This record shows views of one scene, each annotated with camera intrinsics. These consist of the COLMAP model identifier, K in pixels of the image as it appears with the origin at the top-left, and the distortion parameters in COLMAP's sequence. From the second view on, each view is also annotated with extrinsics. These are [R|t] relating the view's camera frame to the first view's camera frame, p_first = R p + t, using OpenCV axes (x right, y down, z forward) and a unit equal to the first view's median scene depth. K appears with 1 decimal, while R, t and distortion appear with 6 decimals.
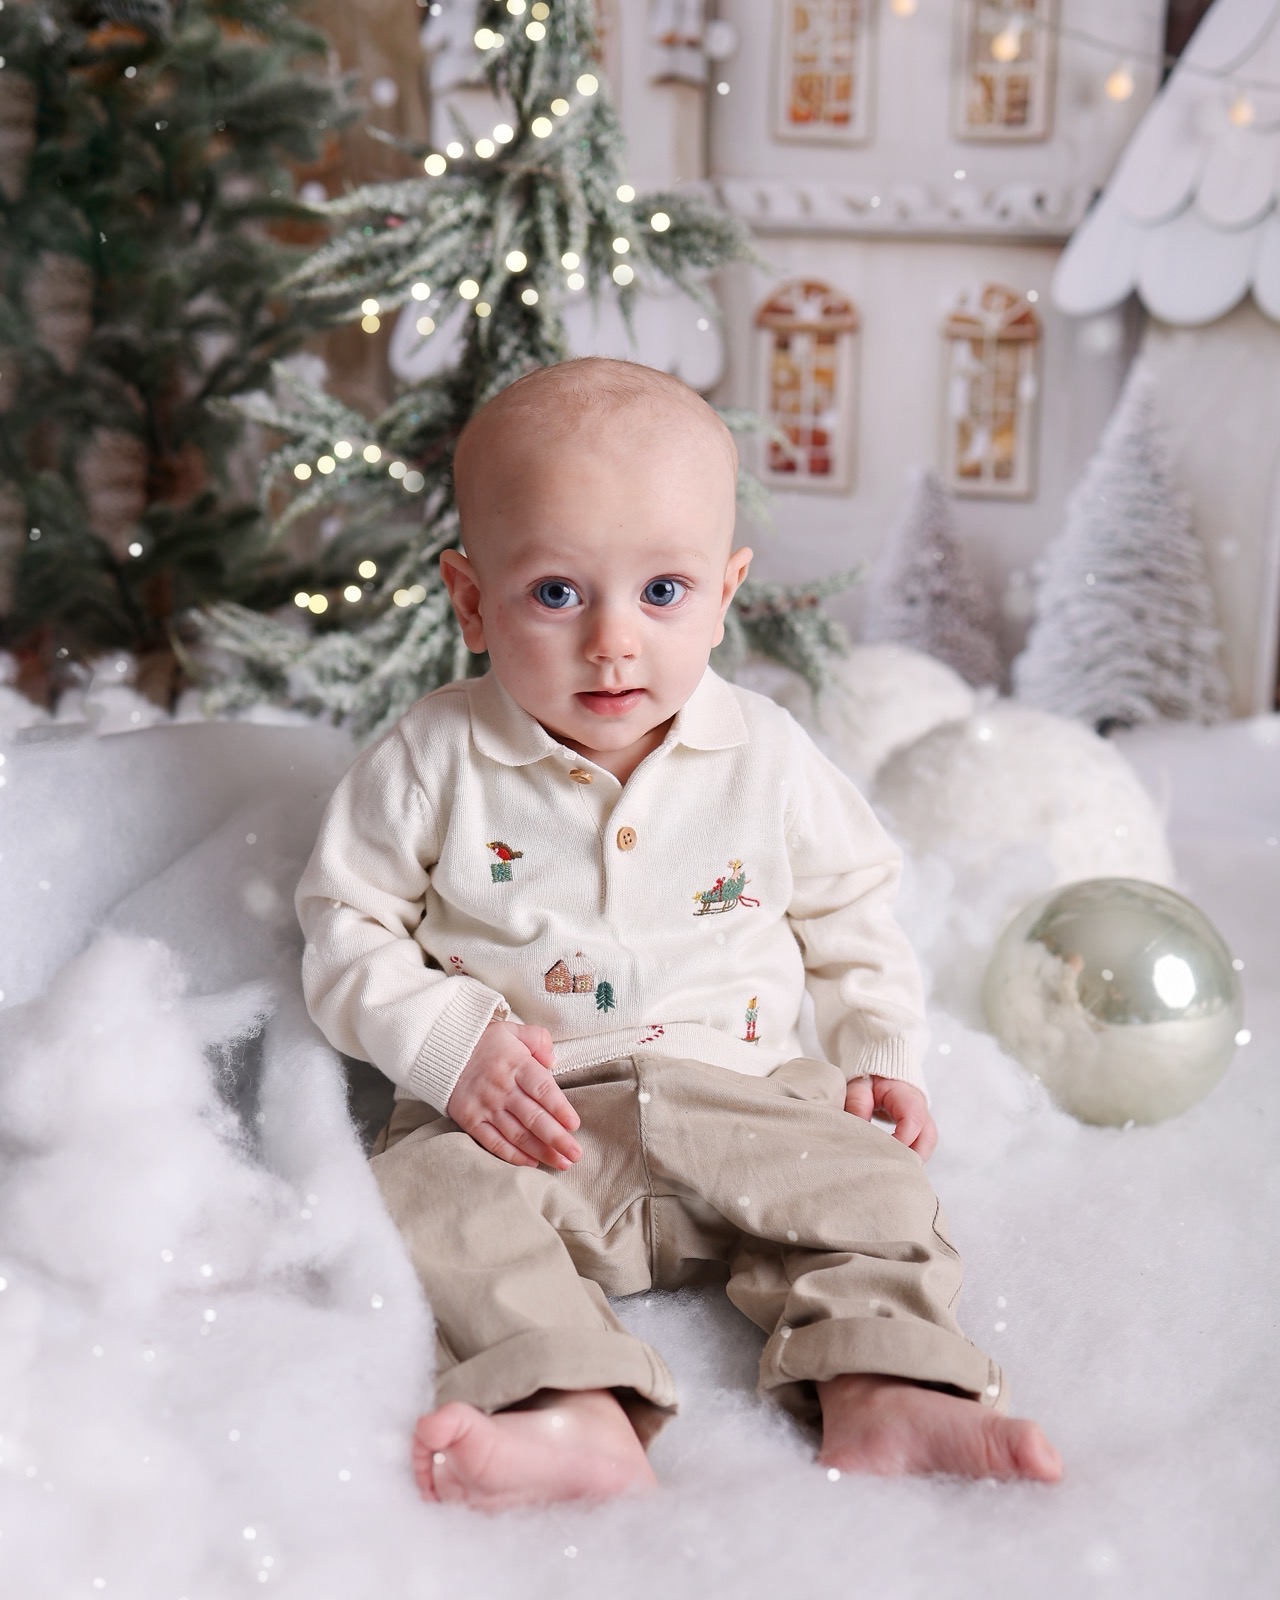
lens RADIAL K [[2141.3, 0, 640.6], [0, 2141.3, 821.9], [0, 0, 1]] dist [0.026356, 0.000000]
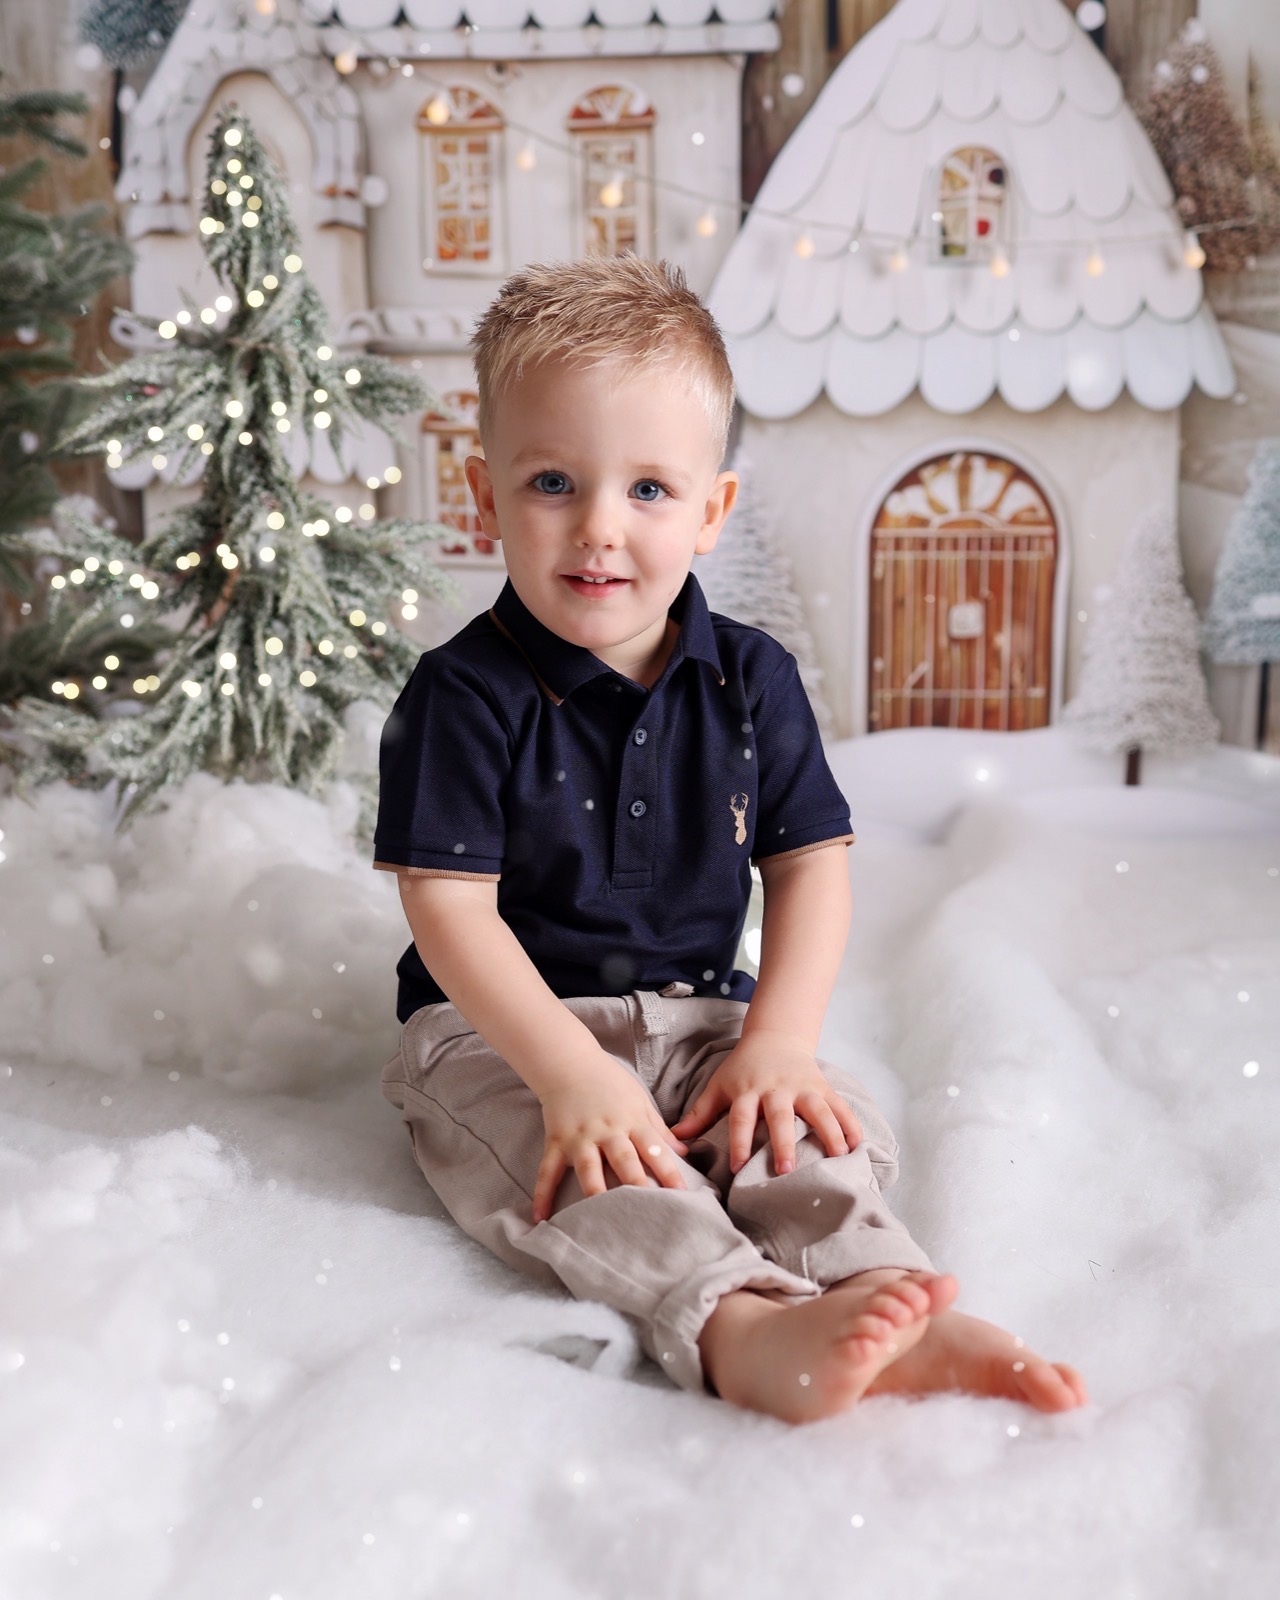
lens RADIAL K [[2141.3, 0, 622.6], [0, 2141.3, 890.5], [0, 0, 1]] dist [0.026356, 0.000000]
pose [[0.985632, -0.073613, 0.152025, -0.036778], [0.071227, 0.997237, 0.021085, 0.004314], [-0.153157, -0.009953, 0.988152, -0.194776]]
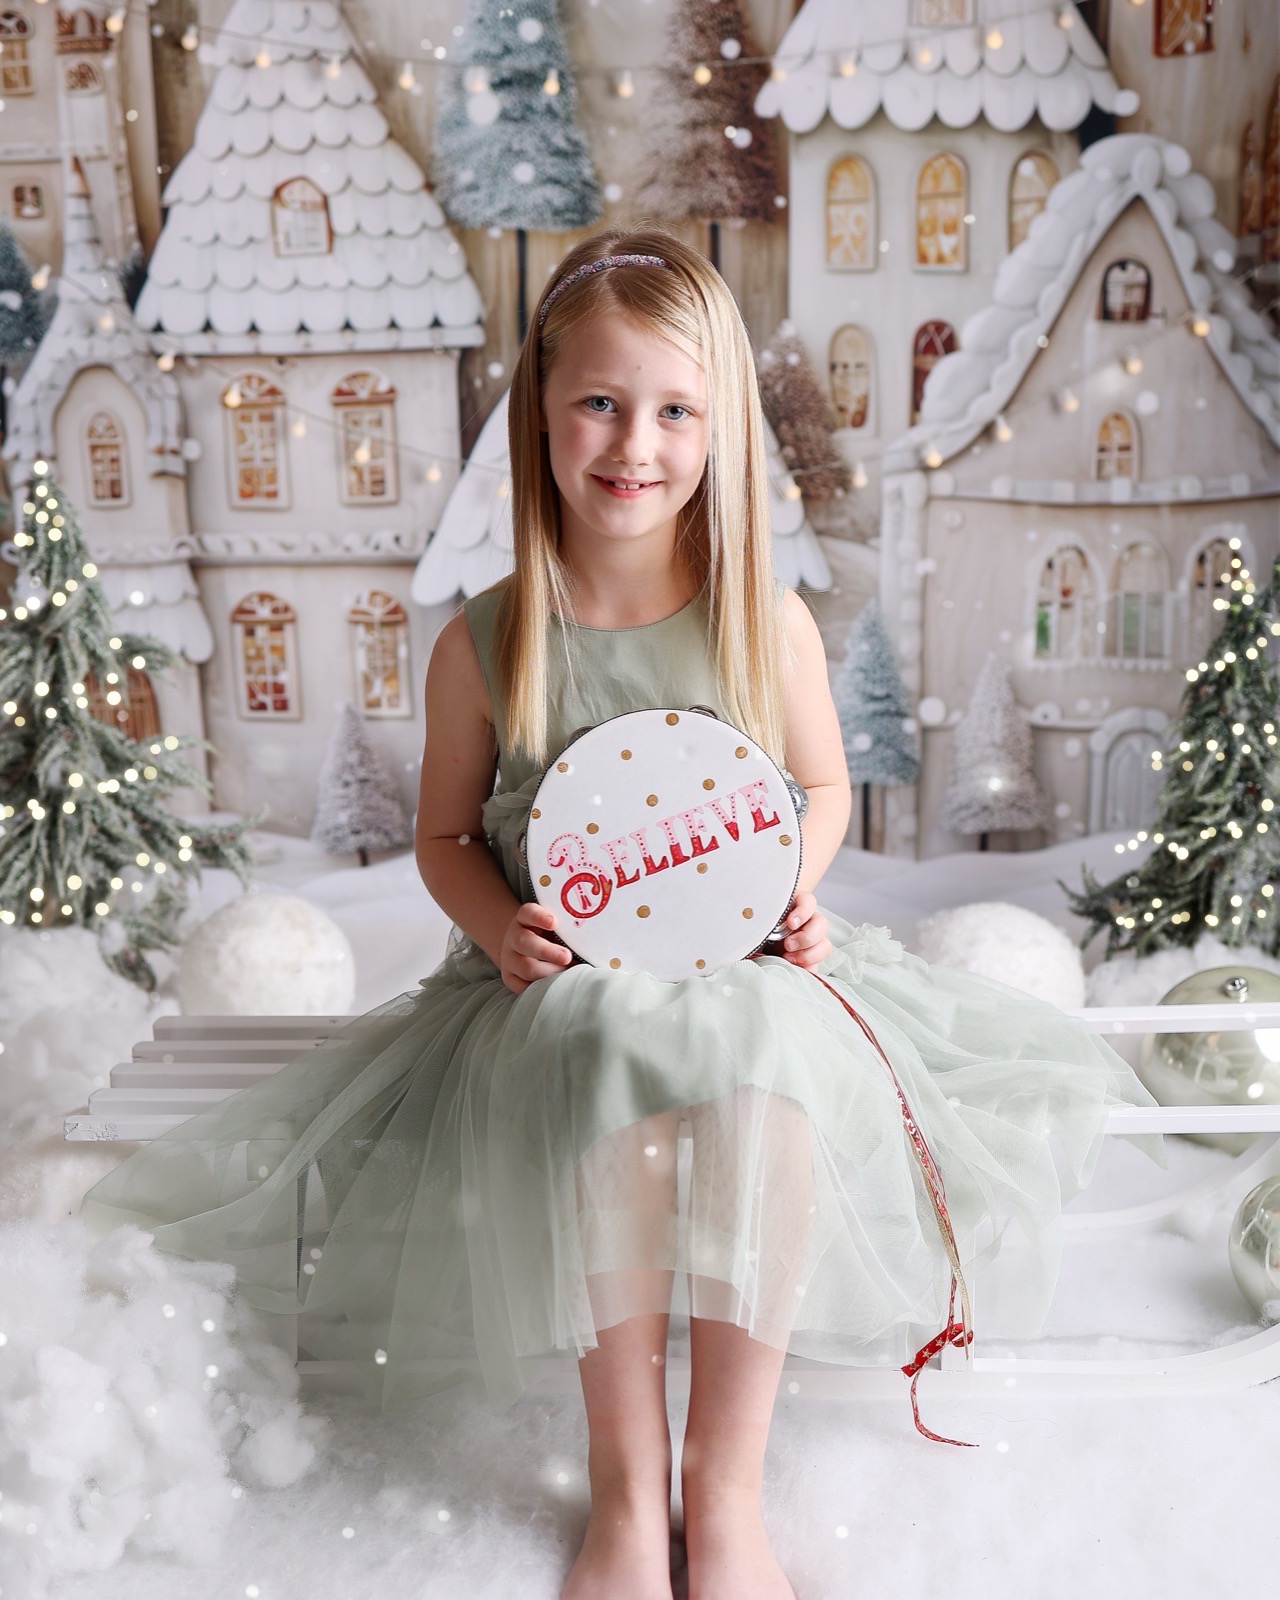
lens RADIAL K [[2141.3, 0, 632.2], [0, 2141.3, 813.6], [0, 0, 1]] dist [0.026356, 0.000000]
pose [[0.987013, -0.083284, 0.137361, 0.121298], [0.083687, 0.996488, 0.002854, -0.071449], [-0.137116, 0.008678, 0.990517, -0.640408]]
